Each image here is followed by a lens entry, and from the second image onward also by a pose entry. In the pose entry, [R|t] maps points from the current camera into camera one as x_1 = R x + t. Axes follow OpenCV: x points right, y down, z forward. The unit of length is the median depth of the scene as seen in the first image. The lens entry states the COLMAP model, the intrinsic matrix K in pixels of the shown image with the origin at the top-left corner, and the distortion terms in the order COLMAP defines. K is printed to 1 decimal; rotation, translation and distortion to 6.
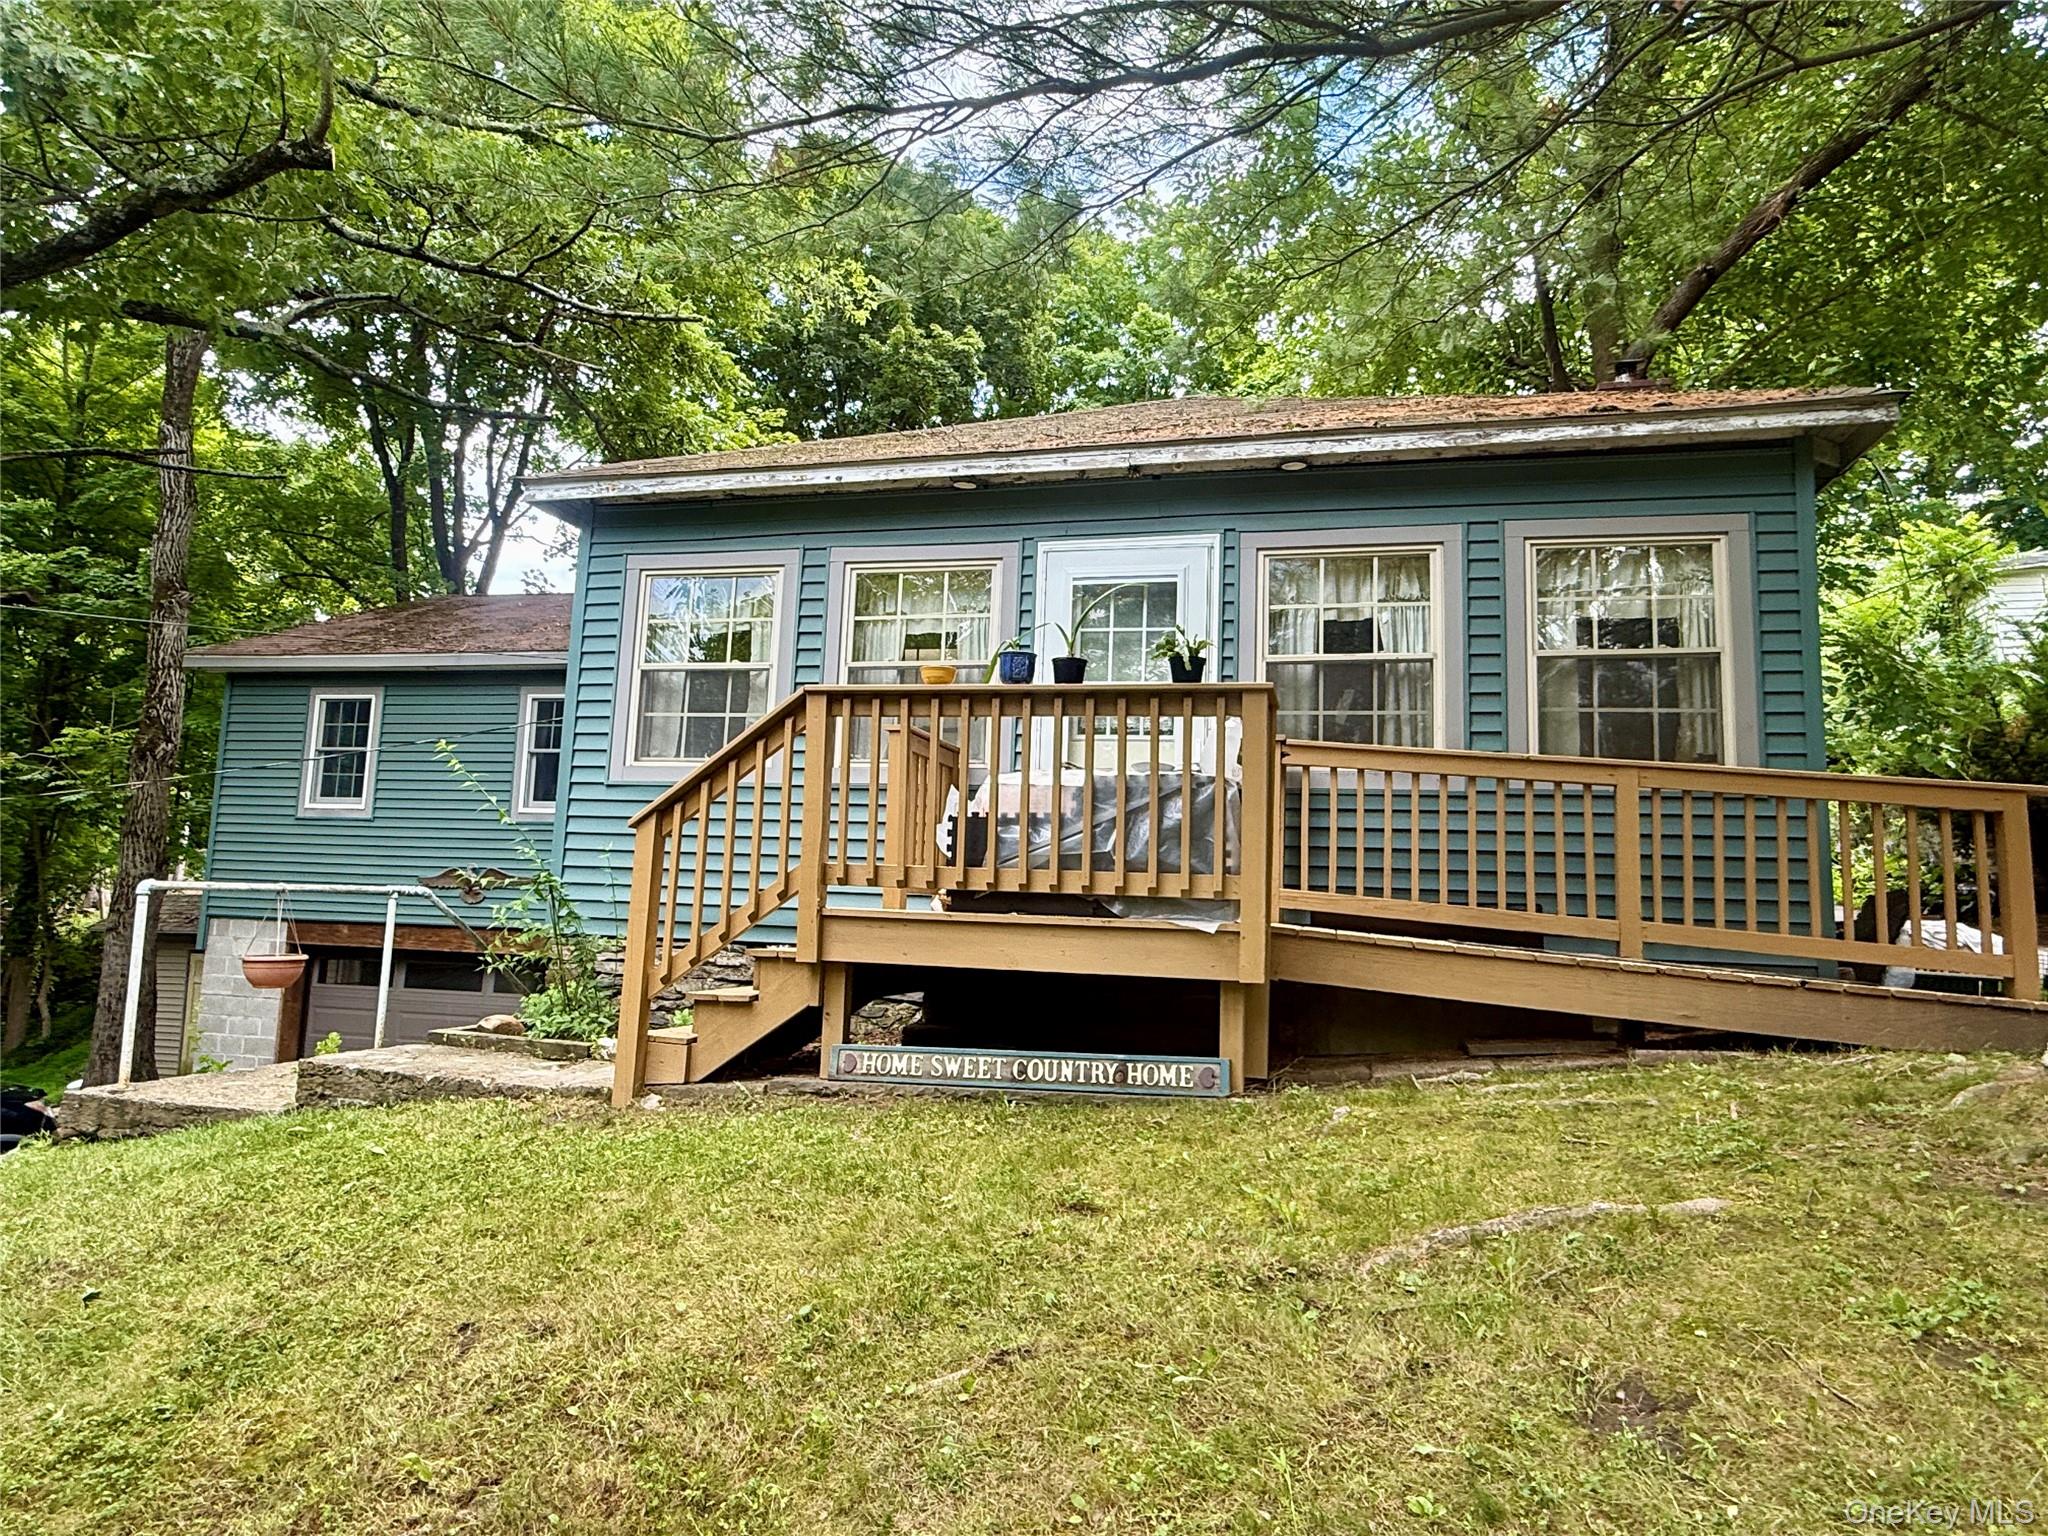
lens RADIAL K [[1189.4, 0, 1026.4], [0, 1189.4, 770.1], [0, 0, 1]] dist [-0.041529, -0.000857]
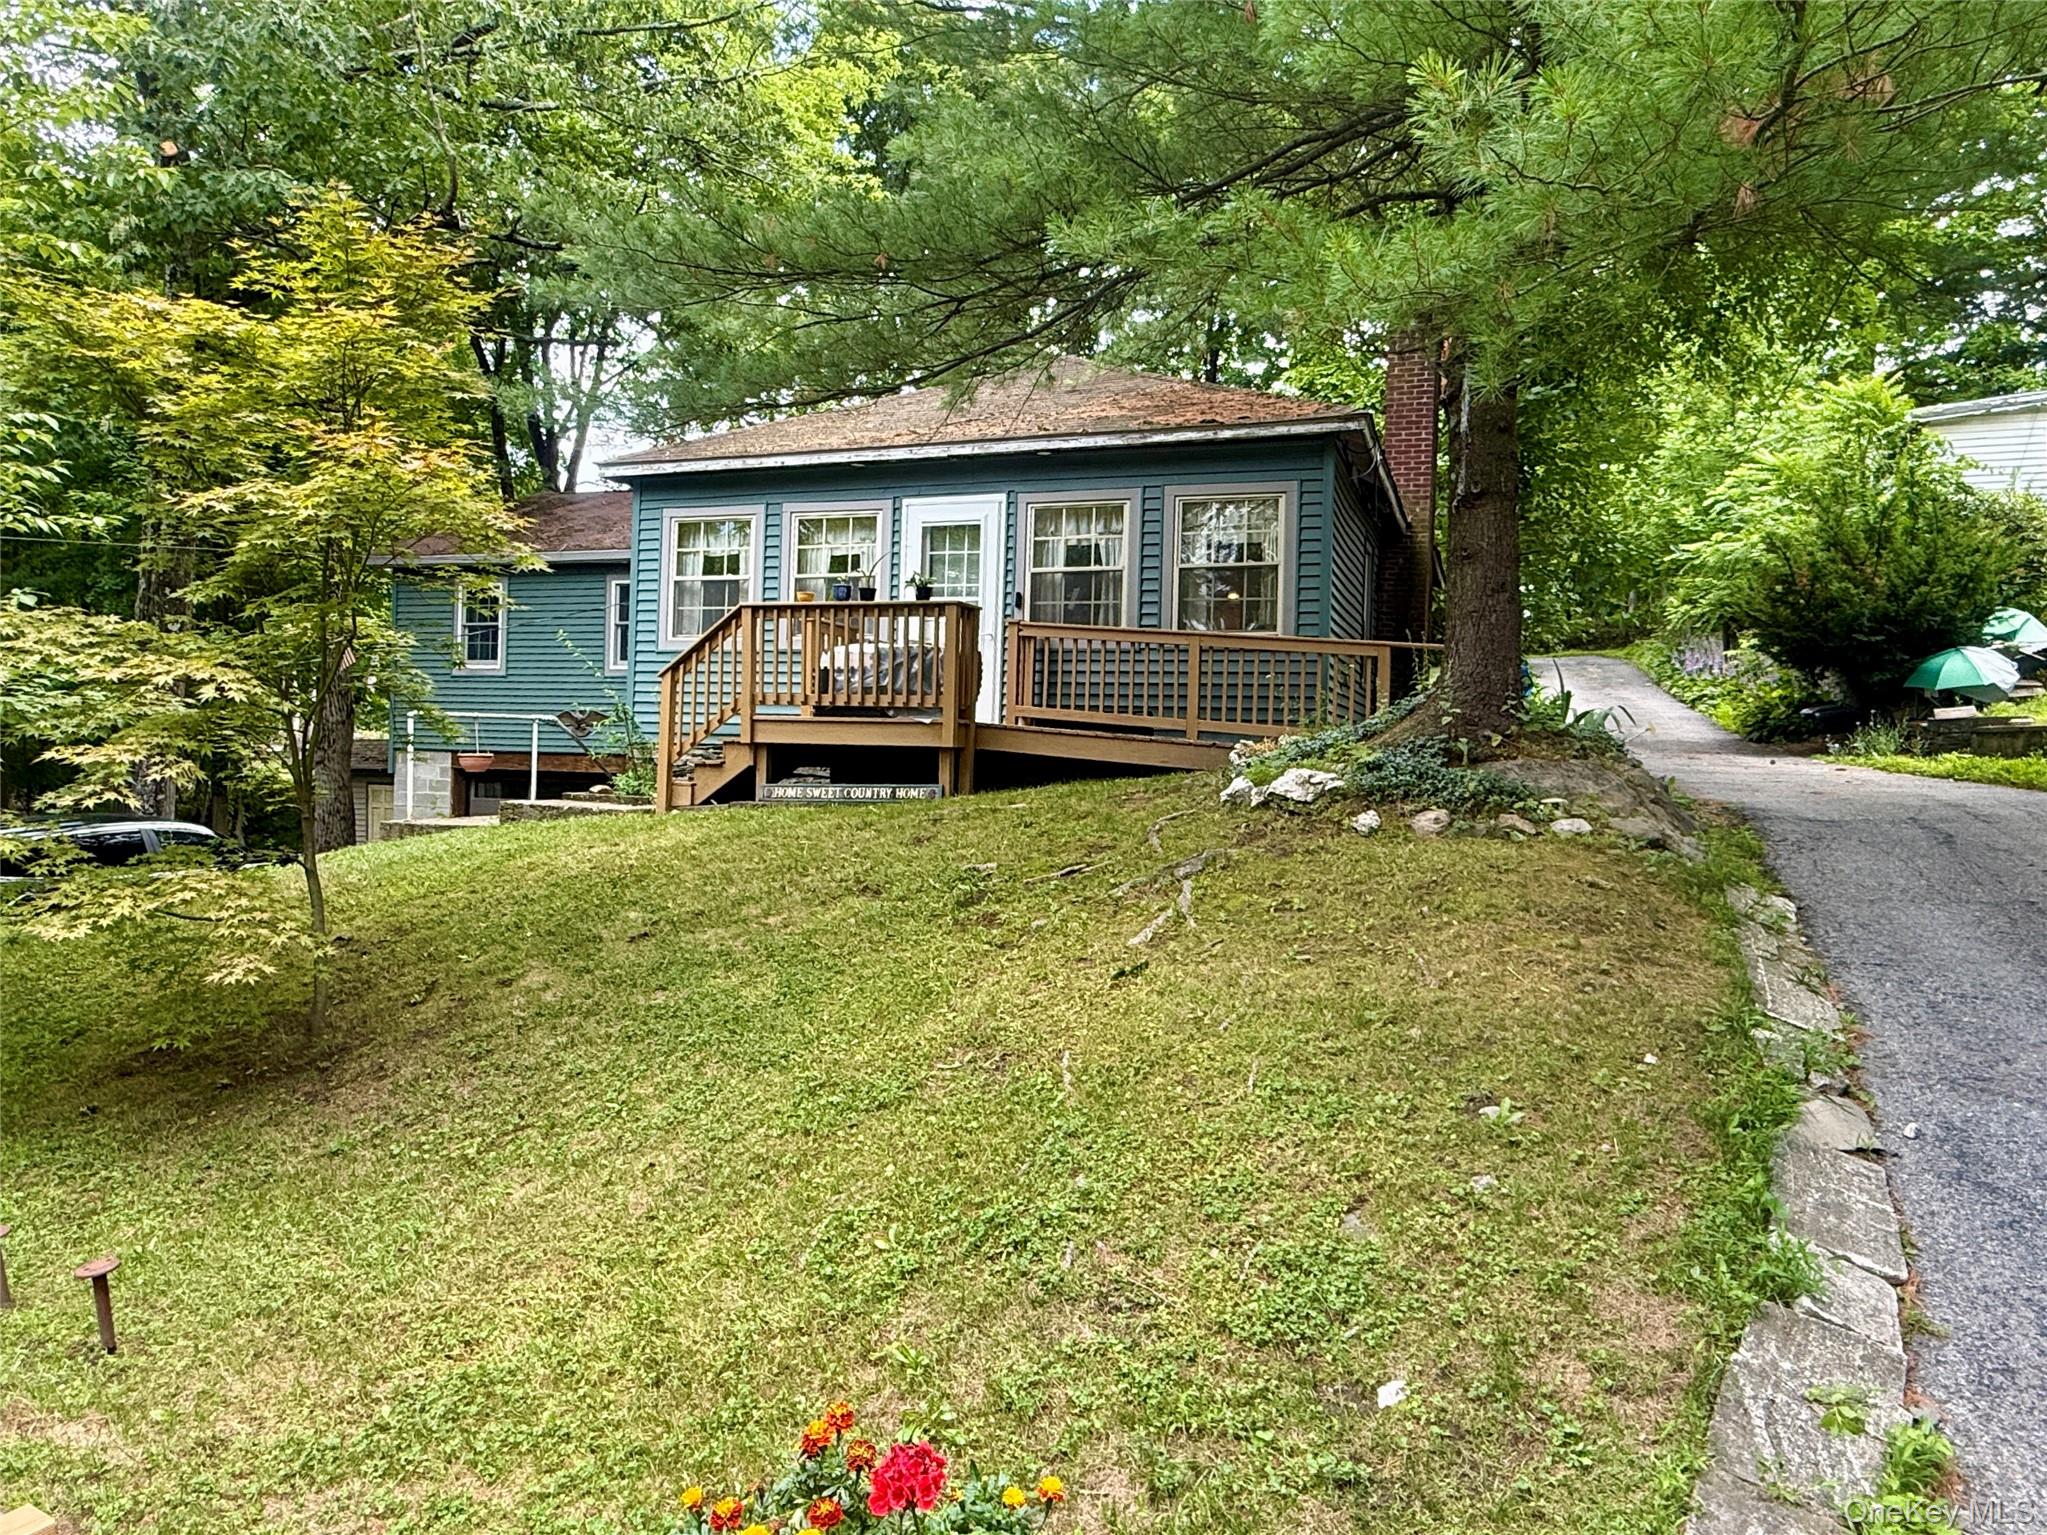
lens RADIAL K [[1188.8, 0, 1025.9], [0, 1188.8, 769.6], [0, 0, 1]] dist [-0.041529, -0.000857]
pose [[0.996916, -0.009071, -0.077945, 0.351327], [0.019015, 0.991619, 0.127789, -0.032286], [0.076133, -0.128877, 0.988734, -0.756041]]
